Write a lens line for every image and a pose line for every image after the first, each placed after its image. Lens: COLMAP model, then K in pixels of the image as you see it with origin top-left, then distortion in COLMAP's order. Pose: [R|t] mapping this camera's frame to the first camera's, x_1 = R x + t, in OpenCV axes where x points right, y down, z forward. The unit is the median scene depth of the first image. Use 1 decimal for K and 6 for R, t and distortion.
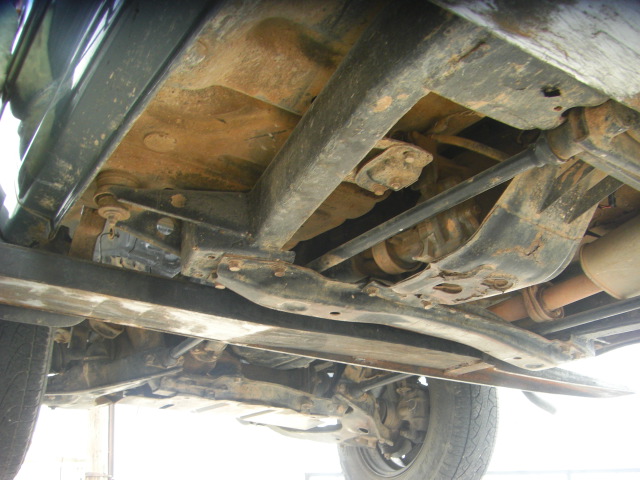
lens RADIAL K [[699.9, 0, 320.0], [0, 699.9, 240.0], [0, 0, 1]] dist [-0.124307, -0.000397]
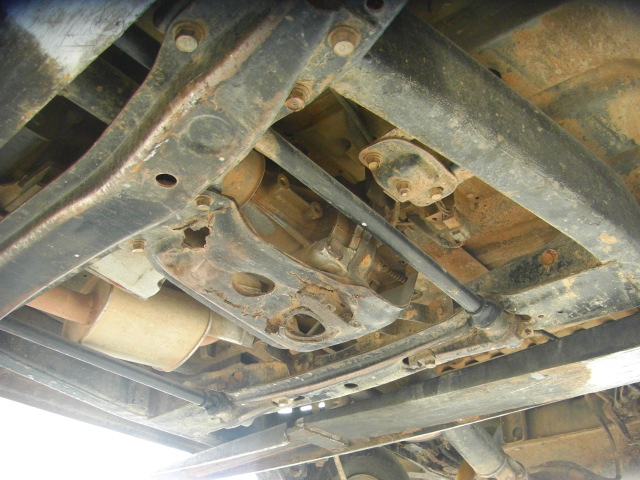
lens RADIAL K [[699.9, 0, 320.0], [0, 699.9, 240.0], [0, 0, 1]] dist [-0.124307, -0.000397]
pose [[-0.305366, 0.478586, 0.823230, -0.468794], [-0.415097, 0.711157, -0.567406, 0.431810], [-0.856999, -0.514987, -0.018504, 1.013073]]
